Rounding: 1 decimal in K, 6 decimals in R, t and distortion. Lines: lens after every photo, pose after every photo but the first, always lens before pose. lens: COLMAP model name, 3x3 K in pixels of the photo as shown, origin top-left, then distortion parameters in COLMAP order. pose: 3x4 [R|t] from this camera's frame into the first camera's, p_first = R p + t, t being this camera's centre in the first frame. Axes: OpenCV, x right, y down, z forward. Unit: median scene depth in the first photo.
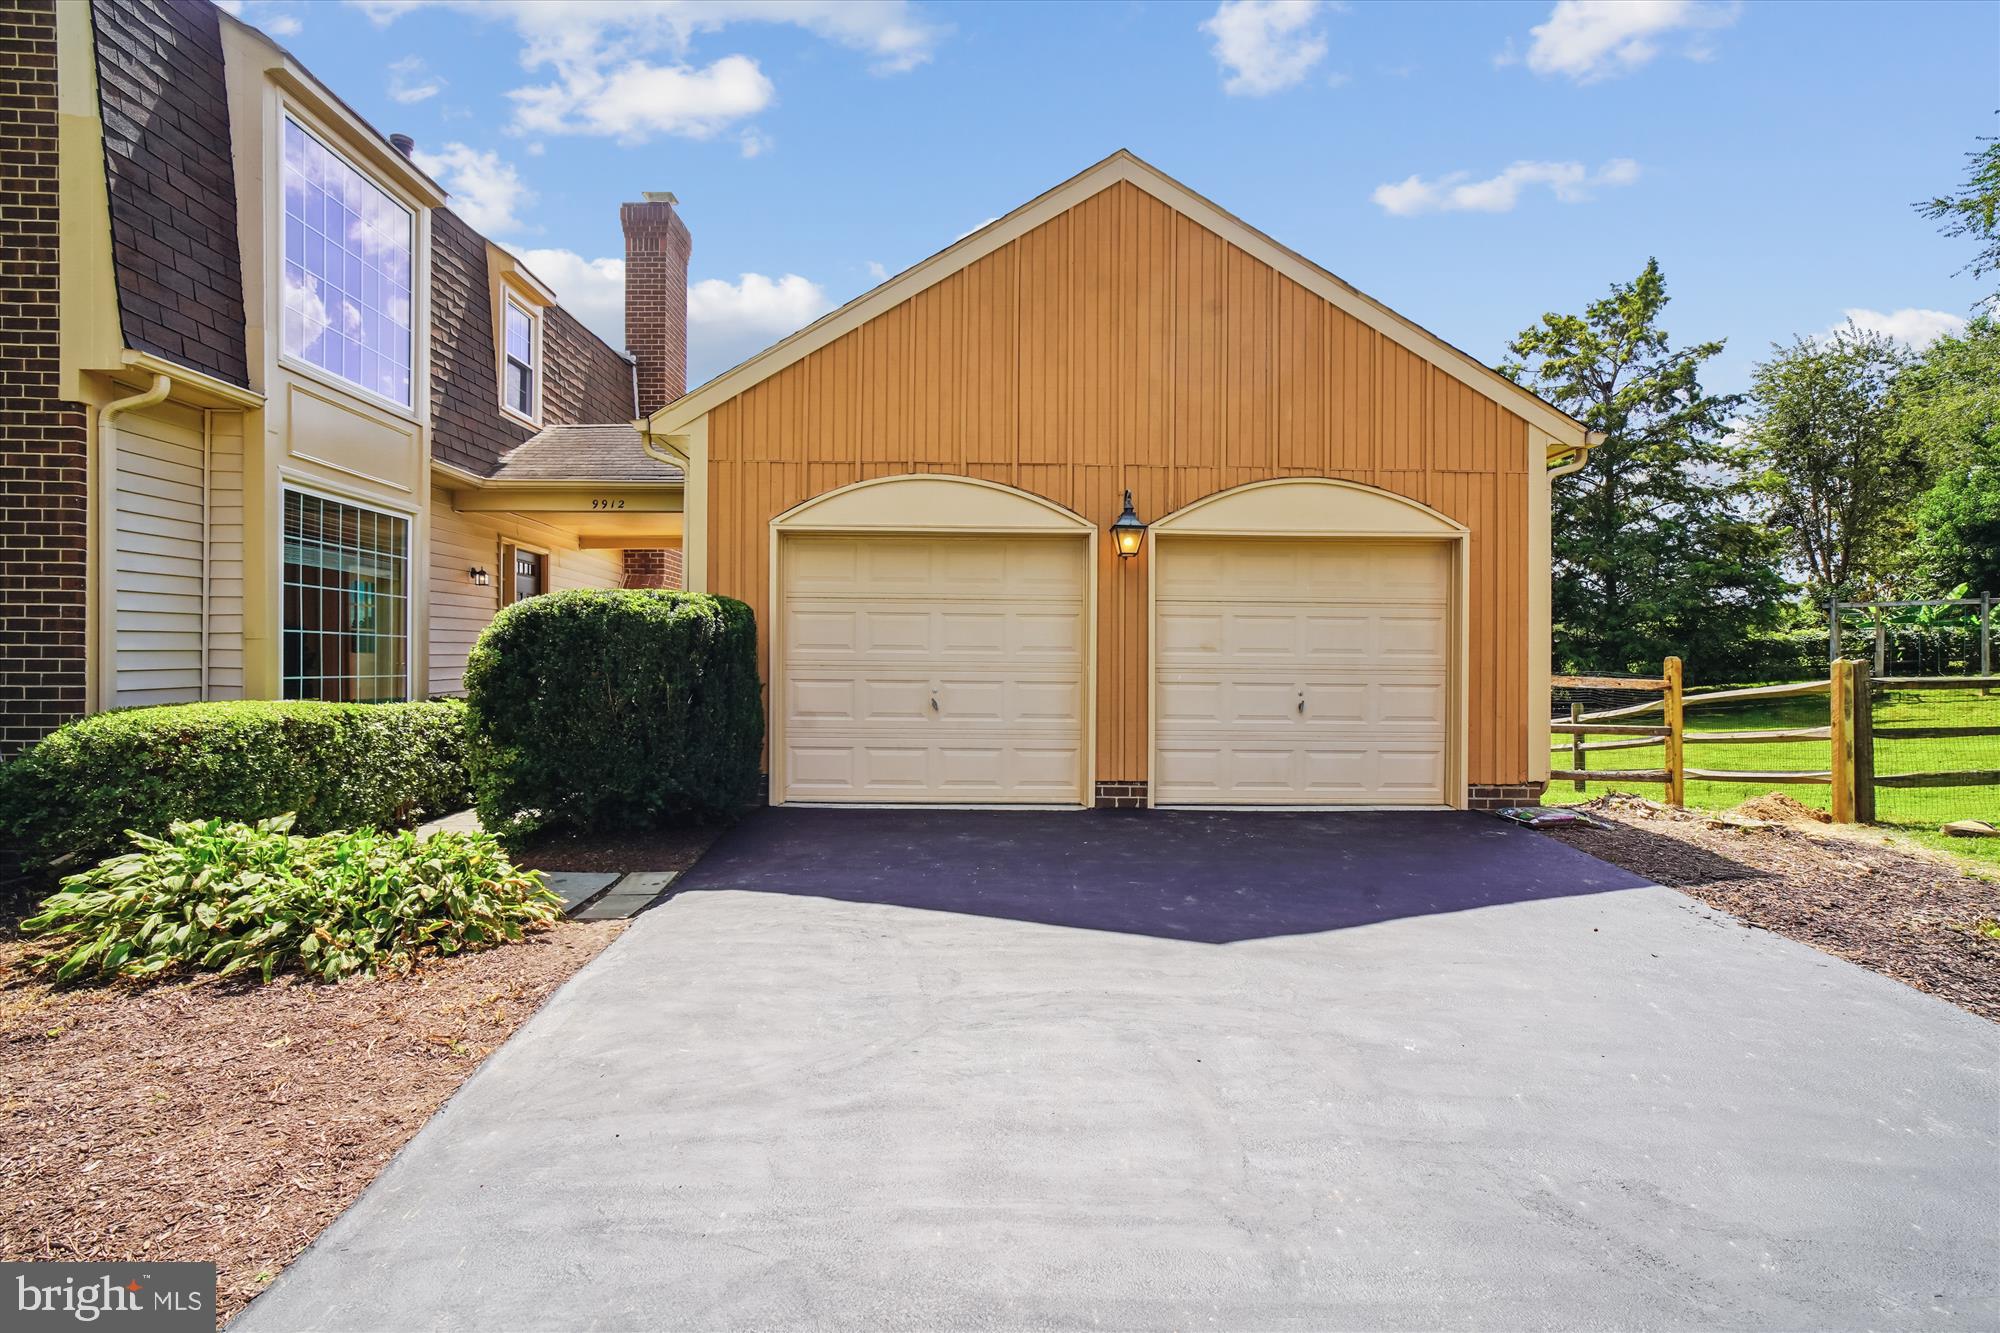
lens RADIAL K [[1048.6, 0, 993.5], [0, 1048.6, 664.3], [0, 0, 1]] dist [-0.027112, 0.026345]
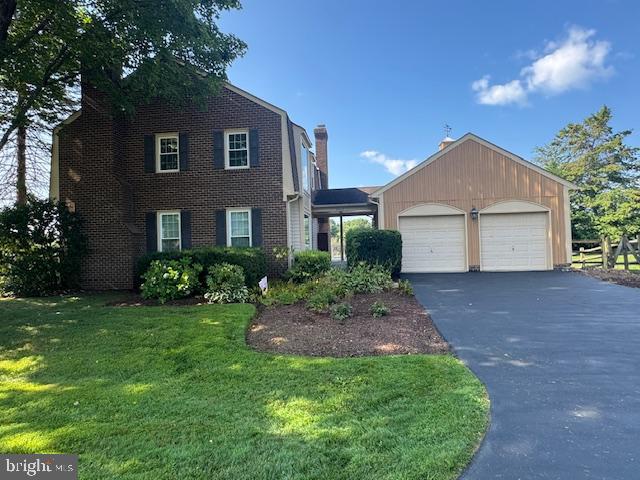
lens RADIAL K [[341.3, 0, 328.6], [0, 341.3, 239.9], [0, 0, 1]] dist [0.001355, 0.000869]
pose [[0.989976, -0.037288, -0.136227, -0.312282], [0.035878, 0.999274, -0.012792, -0.009509], [0.136605, 0.007776, 0.990595, -0.613524]]
